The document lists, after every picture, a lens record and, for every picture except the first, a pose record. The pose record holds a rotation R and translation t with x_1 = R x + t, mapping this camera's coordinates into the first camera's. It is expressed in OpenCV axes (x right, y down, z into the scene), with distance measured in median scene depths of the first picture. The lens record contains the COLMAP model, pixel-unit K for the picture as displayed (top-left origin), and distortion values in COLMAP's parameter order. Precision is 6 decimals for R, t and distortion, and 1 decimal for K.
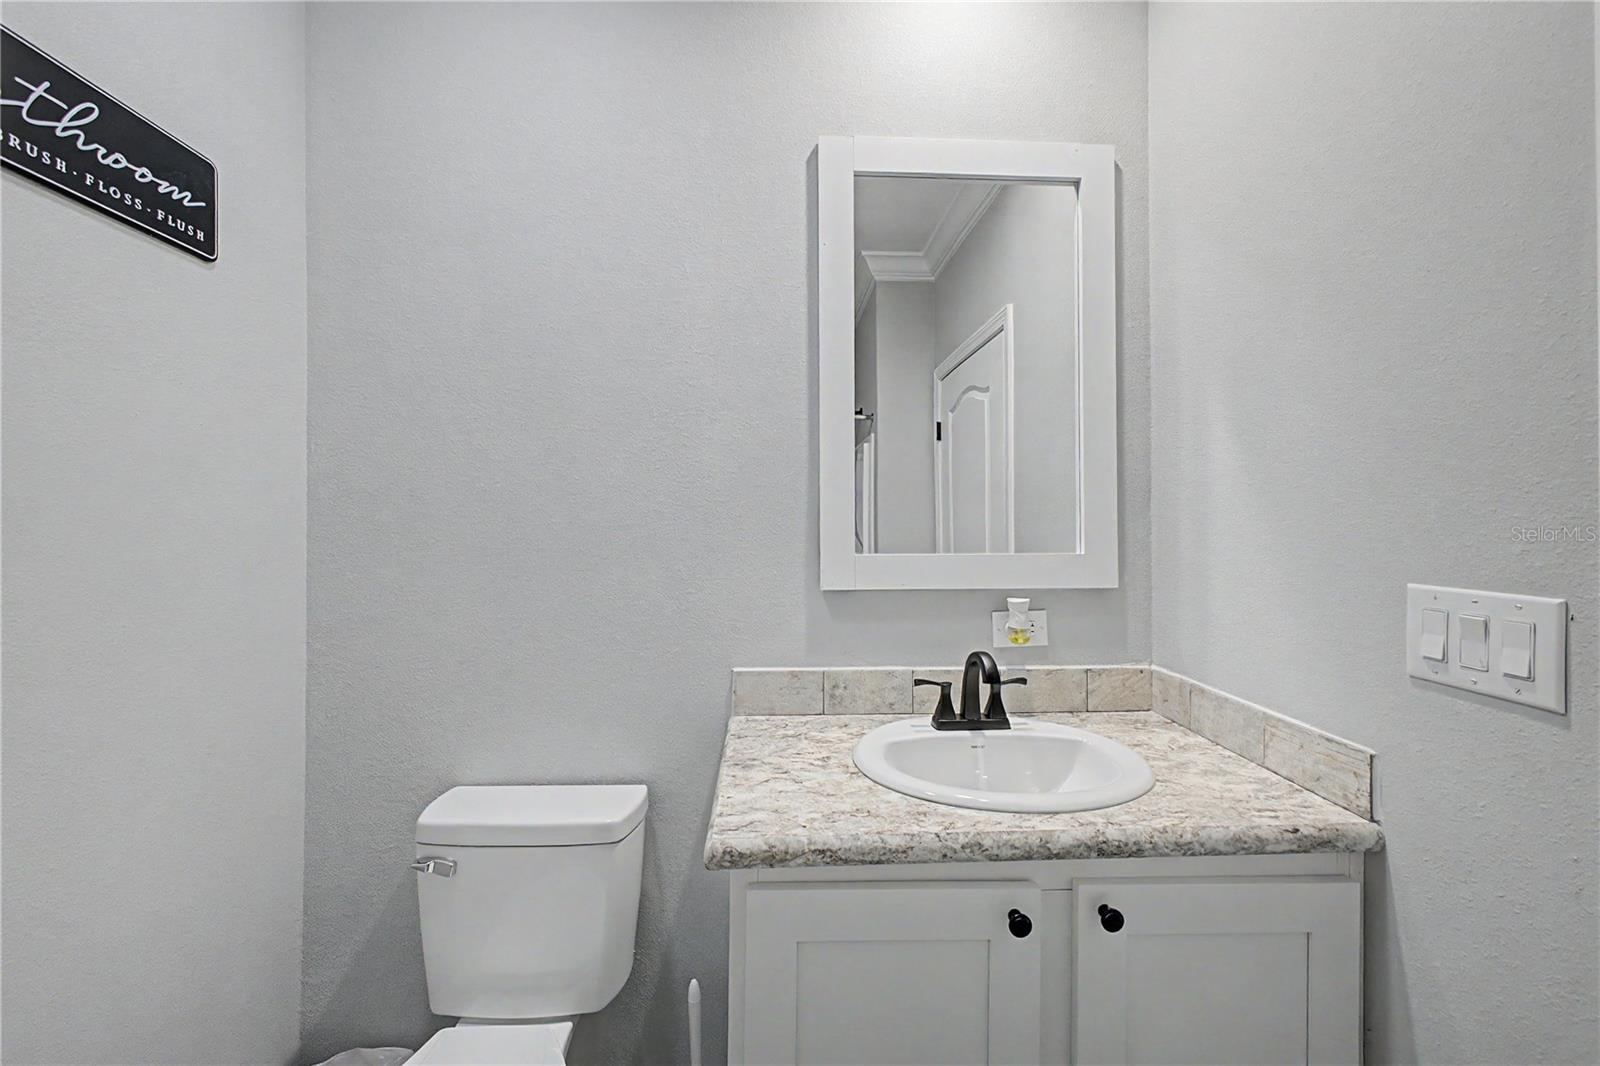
lens RADIAL K [[643.0, 0, 800.8], [0, 643.0, 517.9], [0, 0, 1]] dist [0.009585, -0.000914]
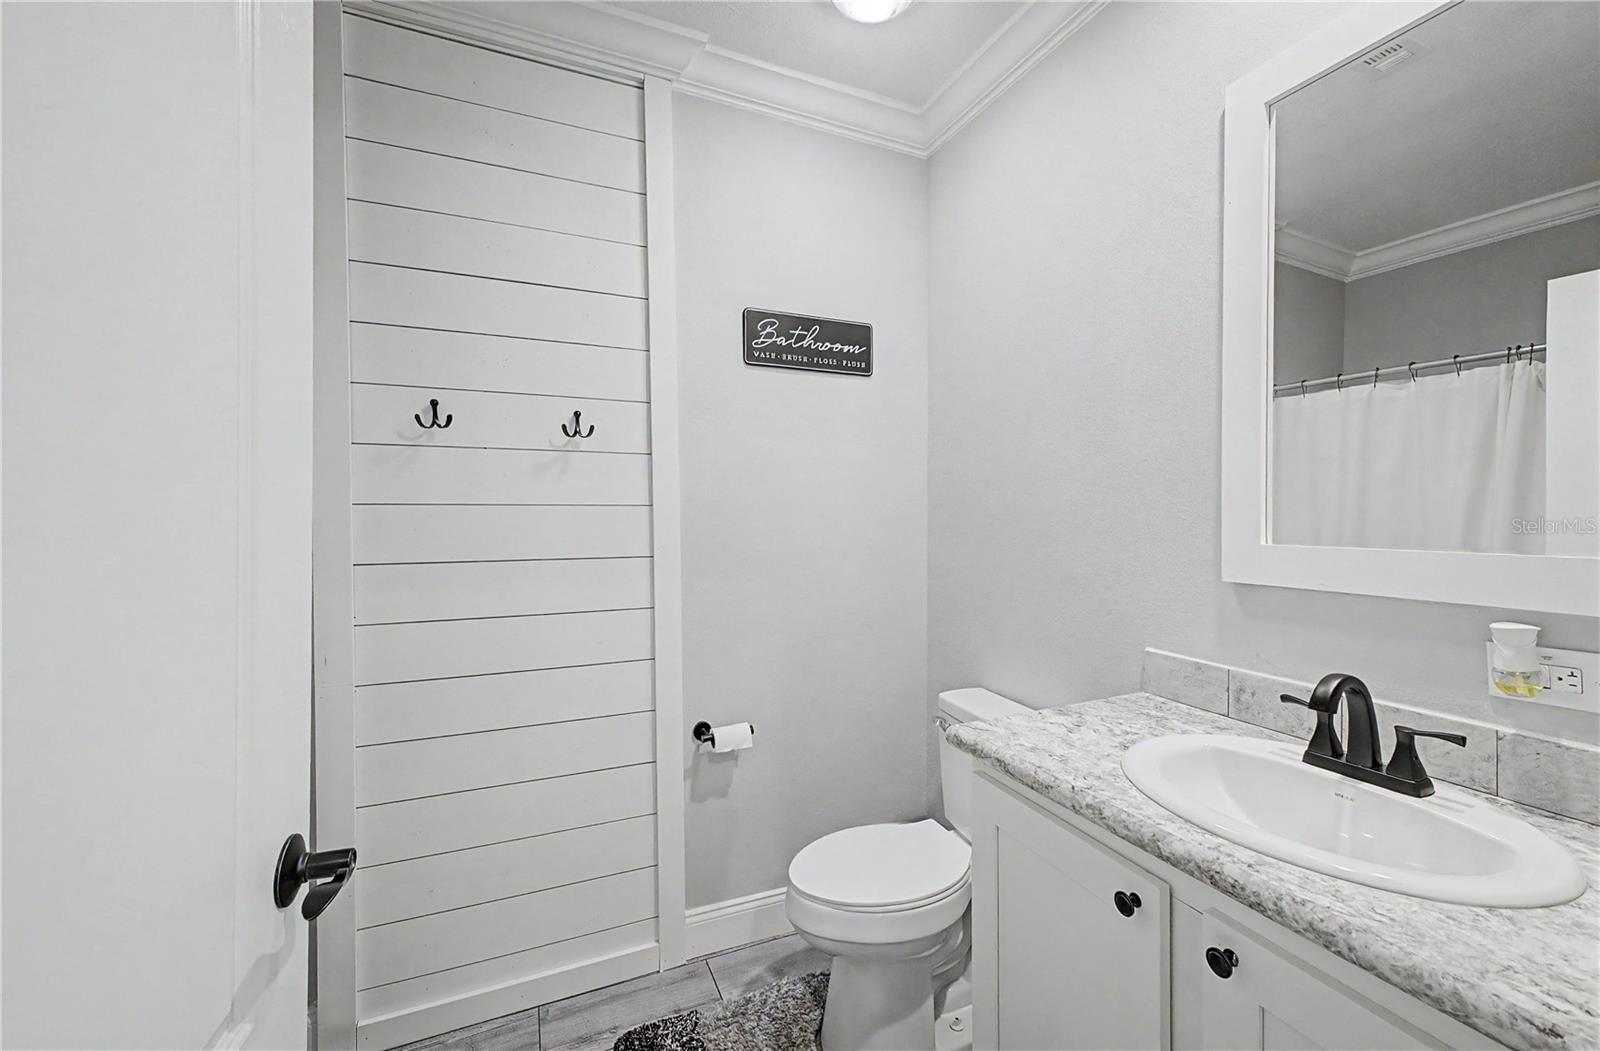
lens RADIAL K [[634.5, 0, 801.1], [0, 634.5, 523.9], [0, 0, 1]] dist [-0.003122, -0.000530]
pose [[0.349340, 0.016604, -0.936849, 0.986119], [0.006992, 0.999769, 0.020327, 0.009576], [0.936970, -0.013652, 0.349144, 0.167134]]
